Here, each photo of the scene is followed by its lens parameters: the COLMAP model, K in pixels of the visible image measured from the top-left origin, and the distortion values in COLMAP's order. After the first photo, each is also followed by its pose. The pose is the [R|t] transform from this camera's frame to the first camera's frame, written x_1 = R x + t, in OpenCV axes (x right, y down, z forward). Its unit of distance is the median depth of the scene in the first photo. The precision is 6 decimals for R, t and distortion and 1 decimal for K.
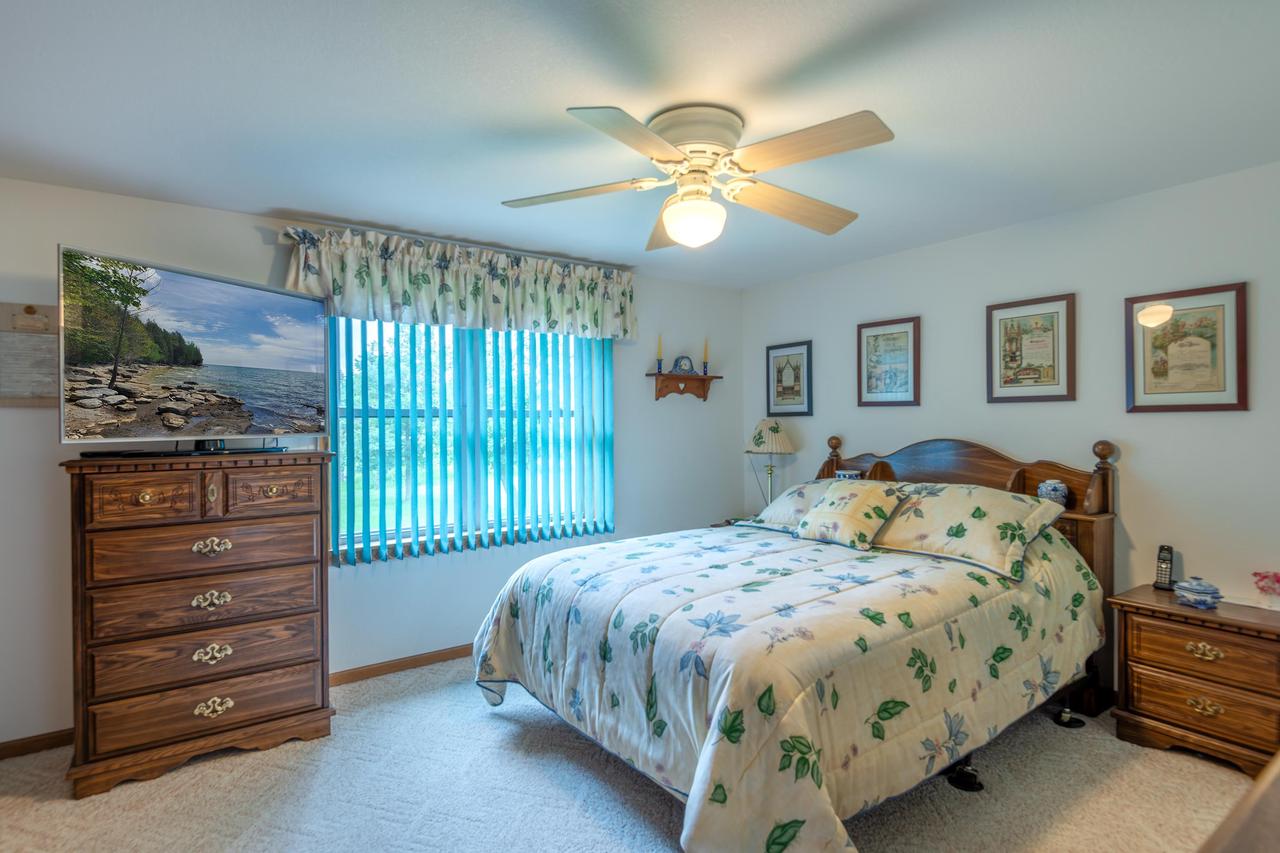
lens RADIAL K [[655.7, 0, 640.0], [0, 655.7, 426.5], [0, 0, 1]] dist [0.019120, -0.000729]
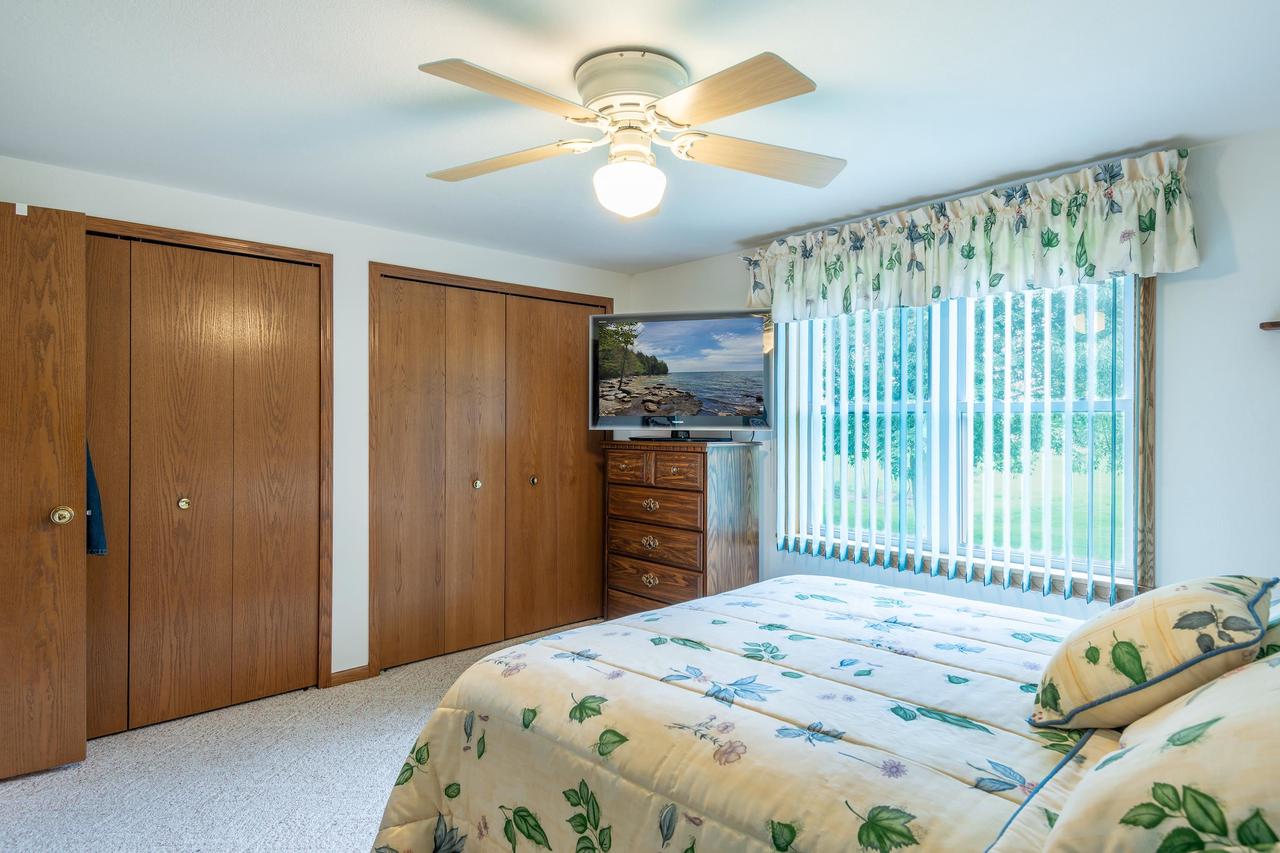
lens RADIAL K [[715.4, 0, 629.4], [0, 715.4, 425.3], [0, 0, 1]] dist [0.040860, 0.000961]
pose [[0.120517, 0.015373, -0.992592, 0.847935], [-0.006671, 0.999870, 0.014675, -0.012783], [0.992689, 0.004853, 0.120604, 0.735285]]
